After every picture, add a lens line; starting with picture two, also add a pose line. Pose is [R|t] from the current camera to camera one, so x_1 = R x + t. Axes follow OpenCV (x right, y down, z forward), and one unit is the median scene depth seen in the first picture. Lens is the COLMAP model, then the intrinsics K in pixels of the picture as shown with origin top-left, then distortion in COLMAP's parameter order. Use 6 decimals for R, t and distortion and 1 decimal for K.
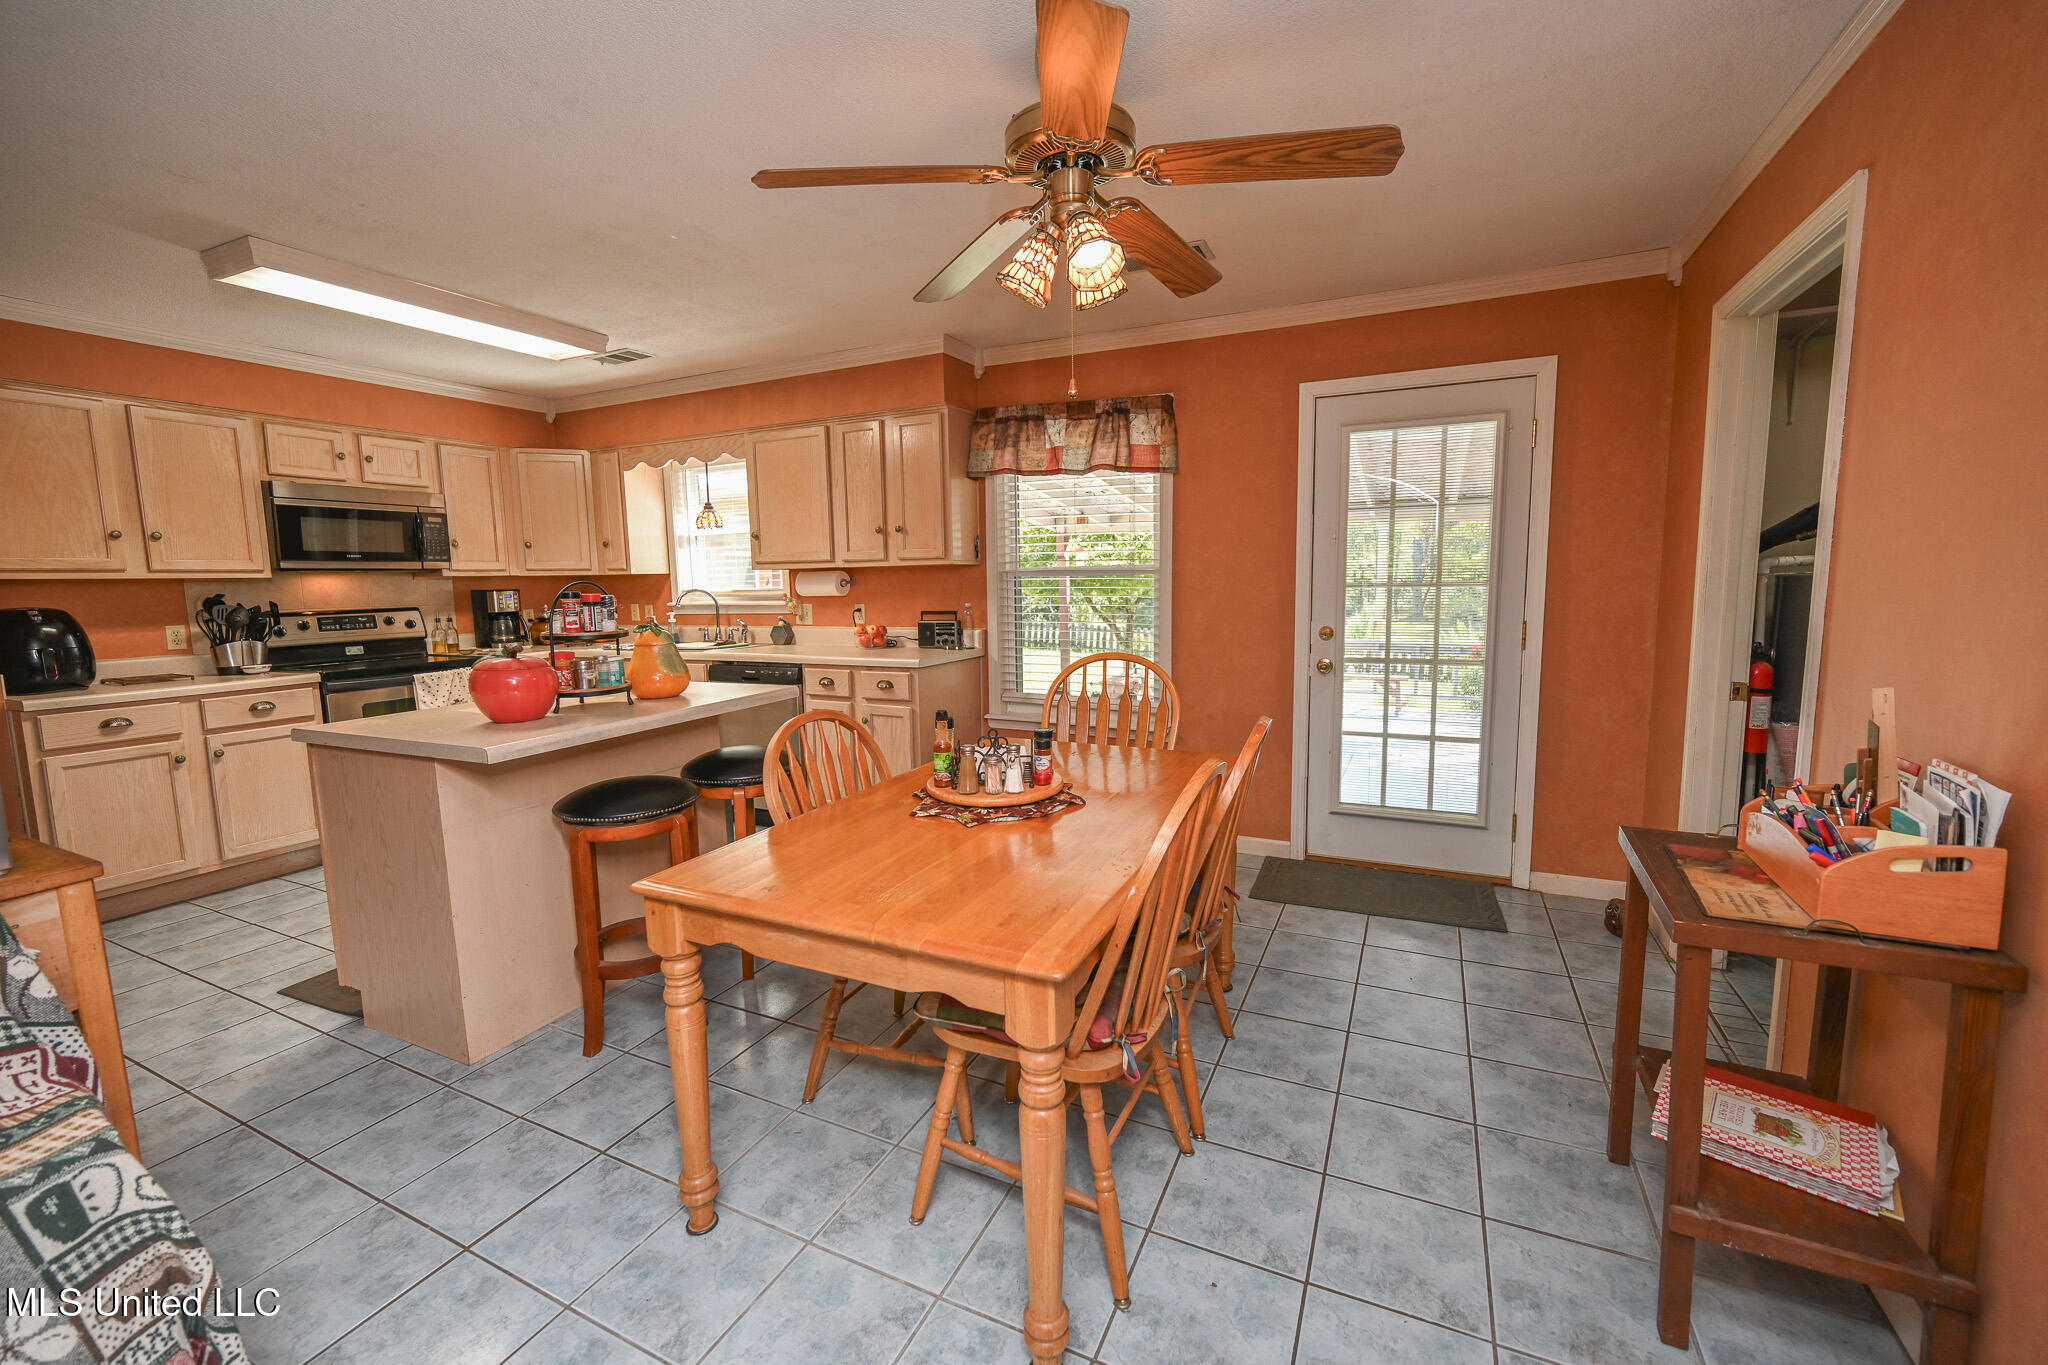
lens RADIAL K [[810.5, 0, 1023.3], [0, 810.5, 670.9], [0, 0, 1]] dist [0.002914, -0.001780]
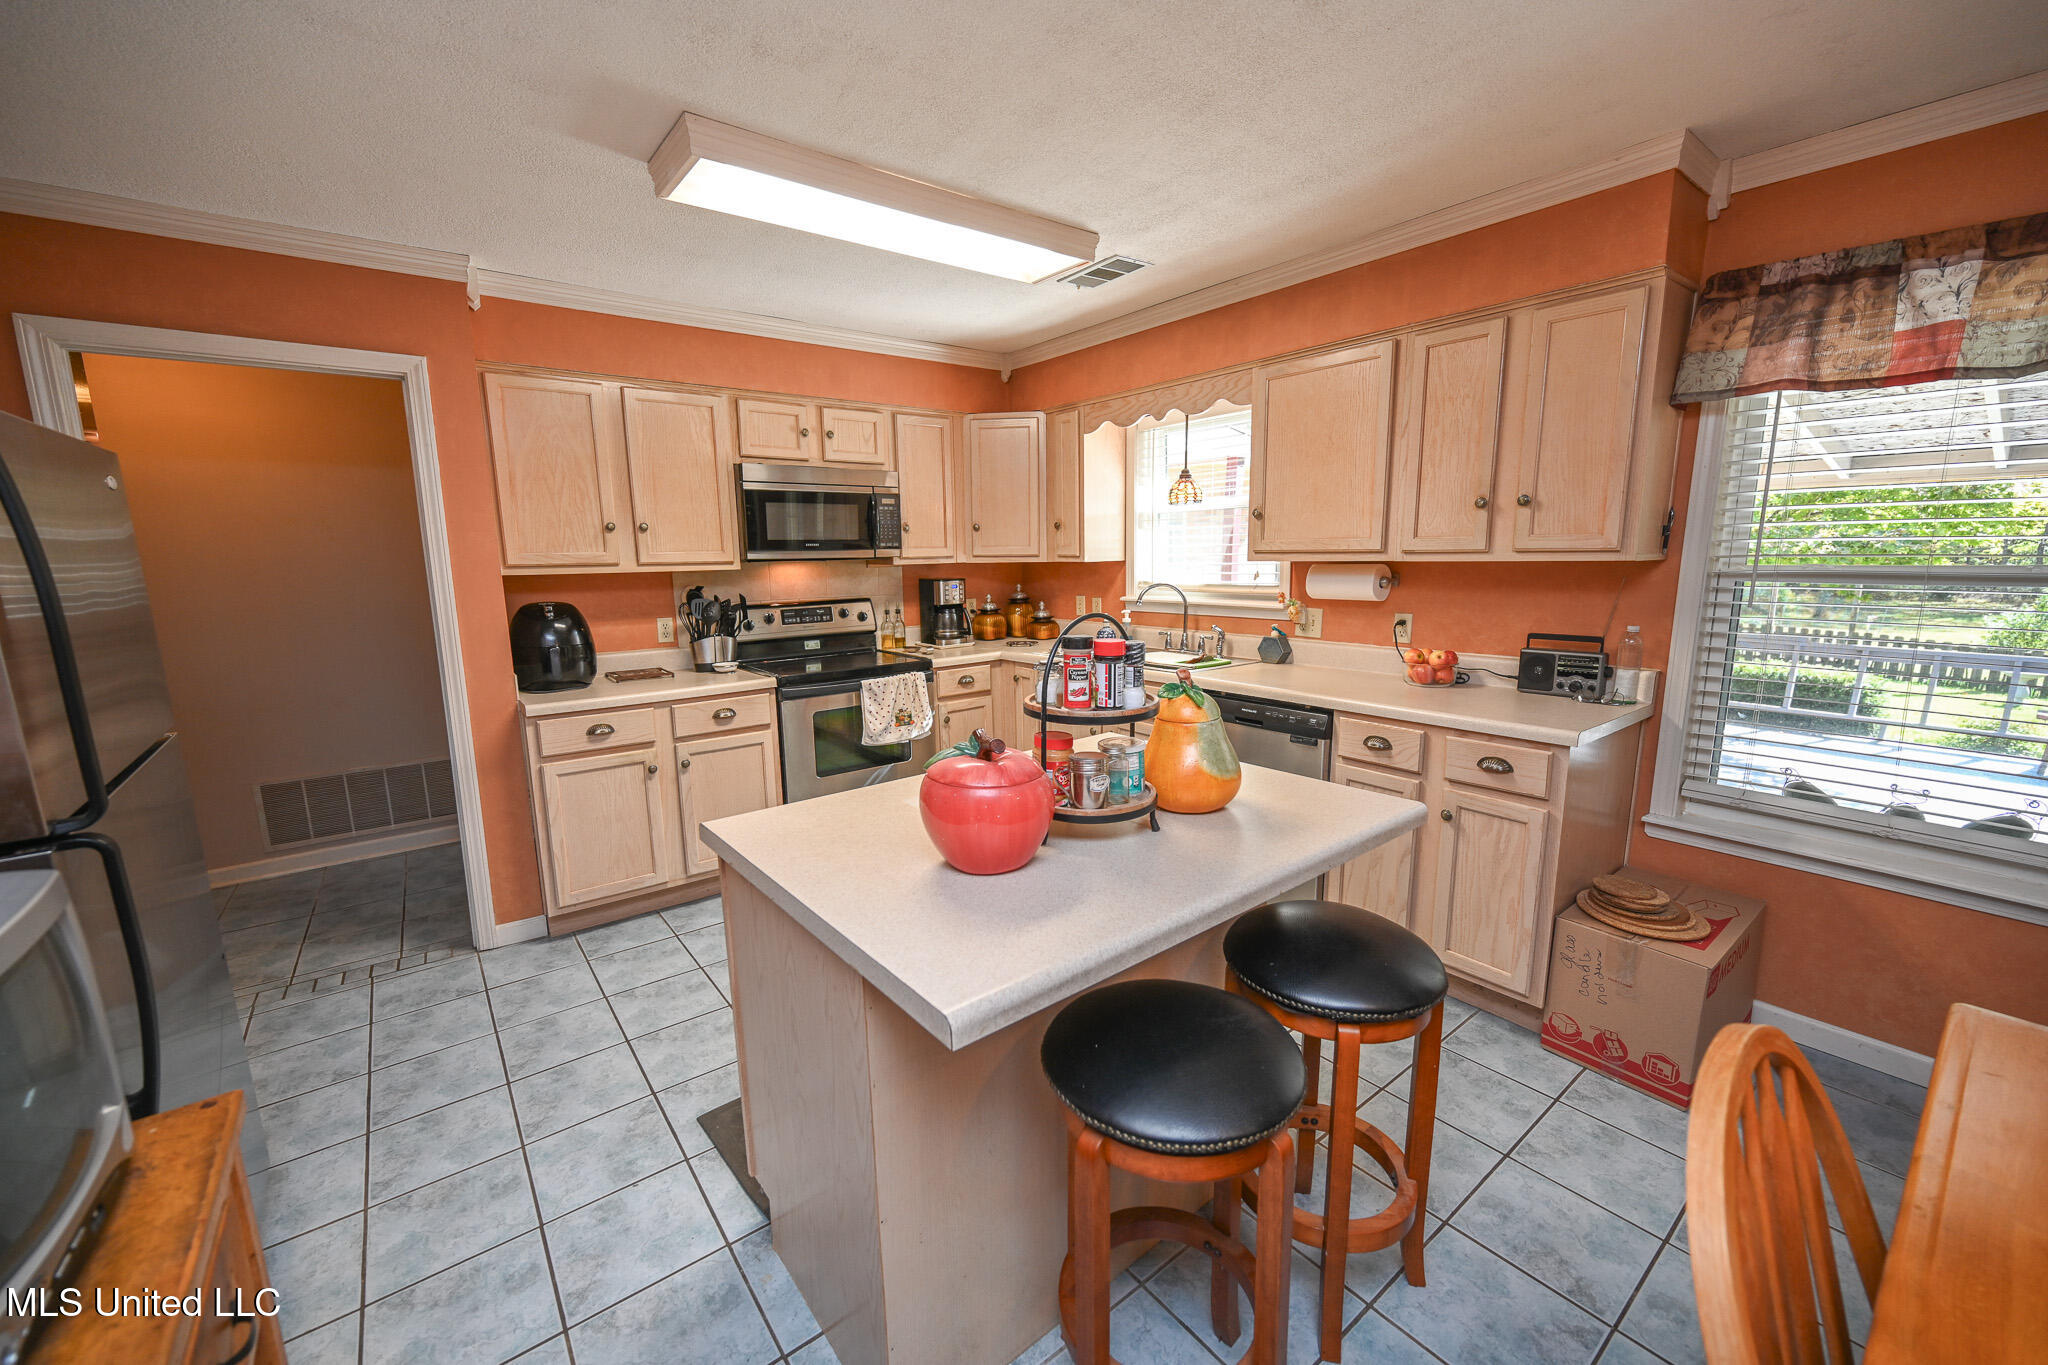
lens RADIAL K [[810.5, 0, 1025.2], [0, 810.5, 681.5], [0, 0, 1]] dist [0.002914, -0.001780]
pose [[0.895745, 0.075276, -0.438150, -0.212623], [-0.051356, 0.996483, 0.066208, -0.062912], [0.441593, -0.036803, 0.896461, 0.298305]]
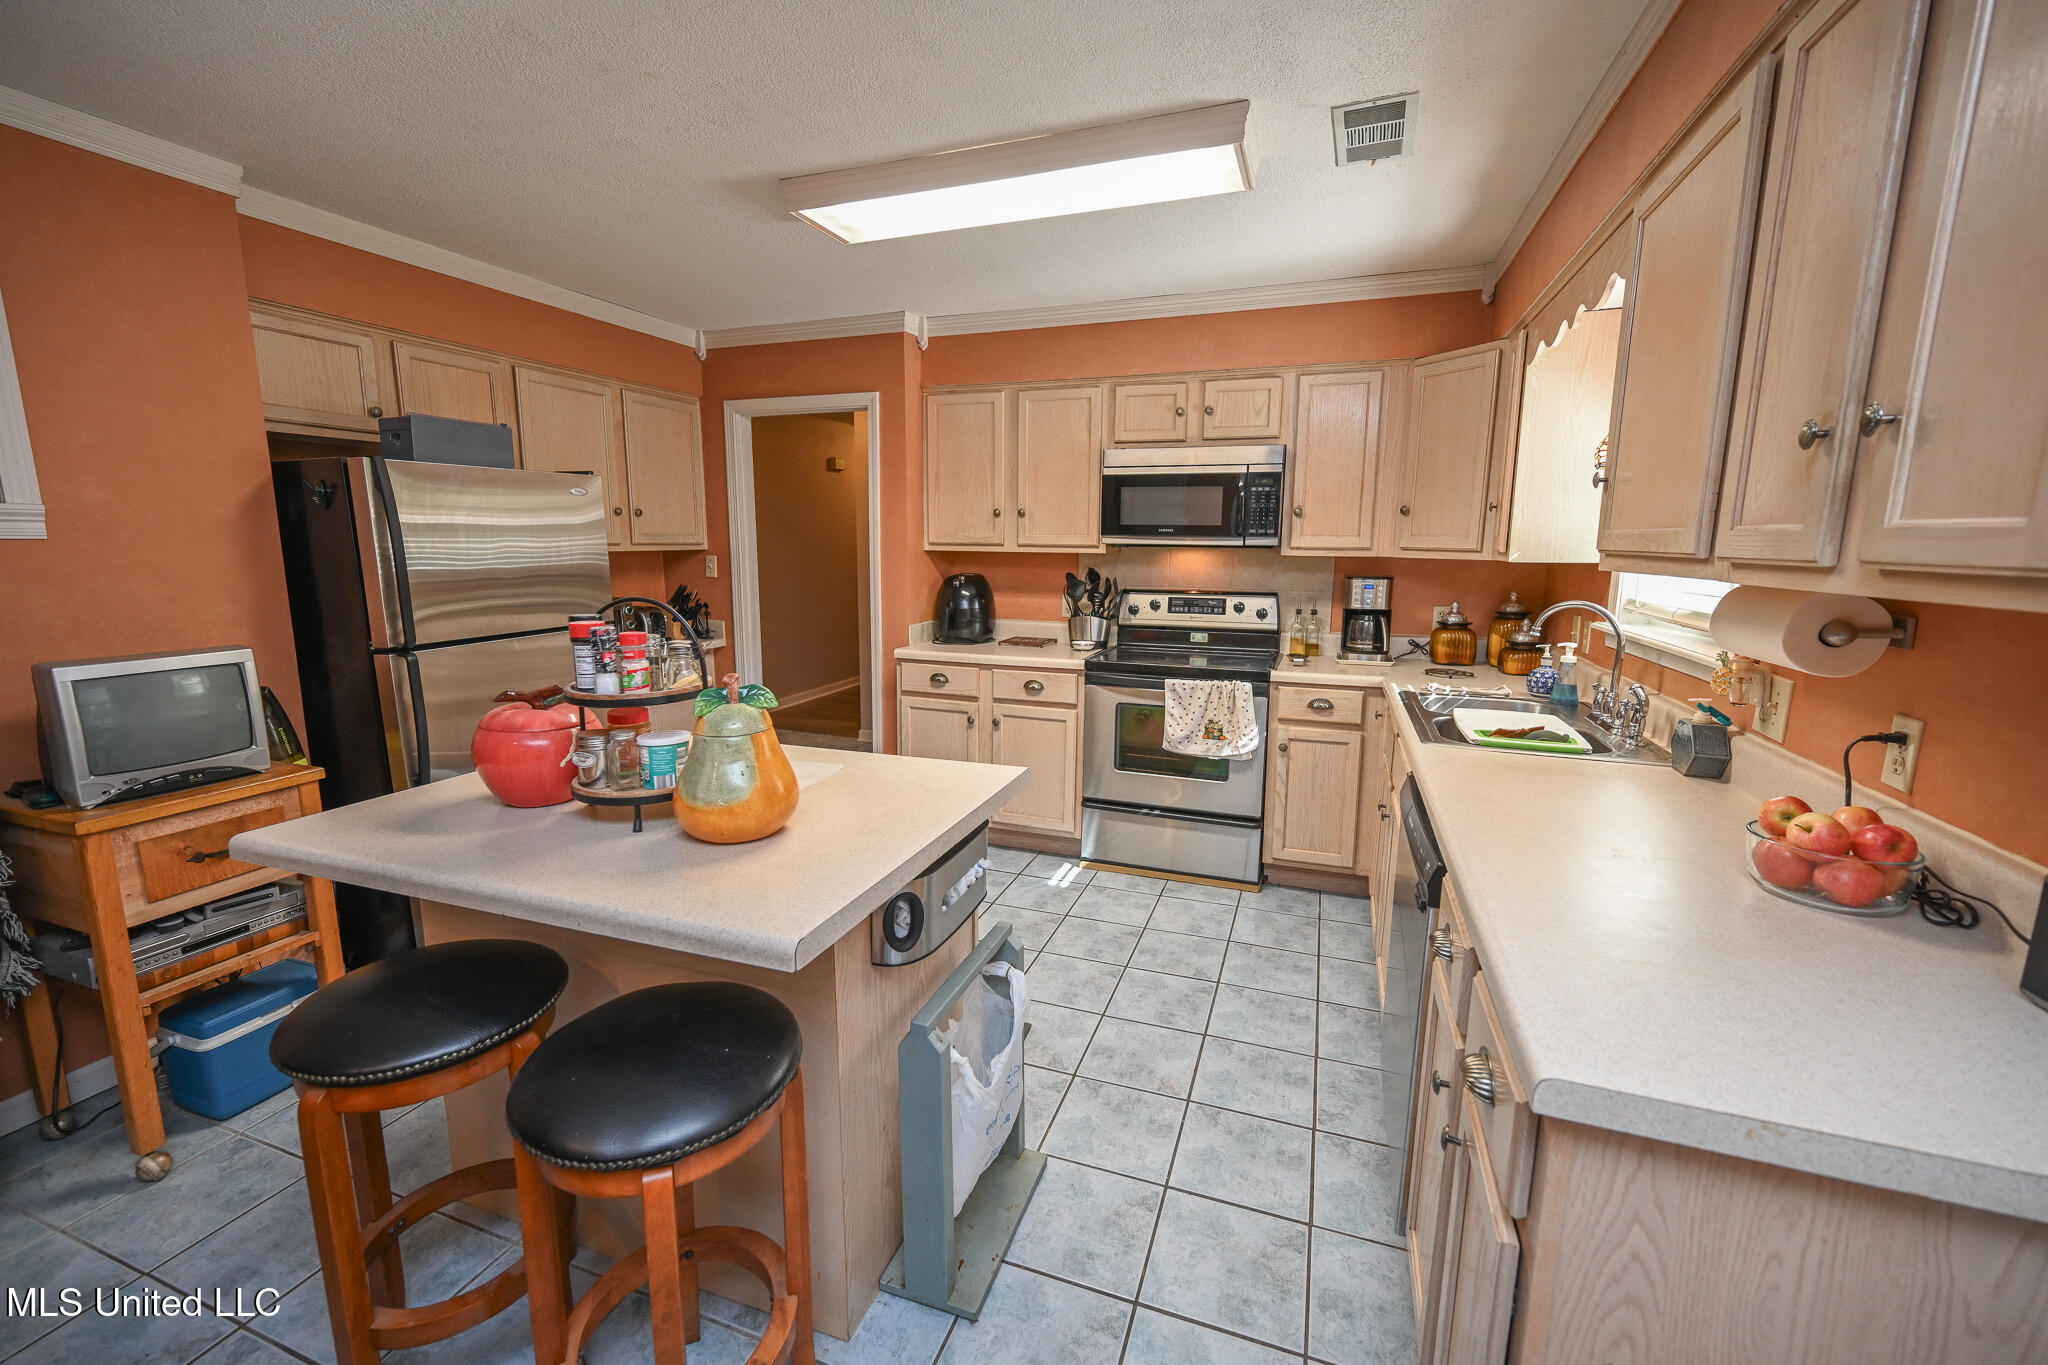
lens RADIAL K [[810.5, 0, 1033.2], [0, 810.5, 677.1], [0, 0, 1]] dist [0.002914, -0.001780]
pose [[0.103692, 0.182724, -0.977681, 0.021669], [-0.125162, 0.977563, 0.169427, -0.119209], [0.986703, 0.104800, 0.124236, 0.784759]]
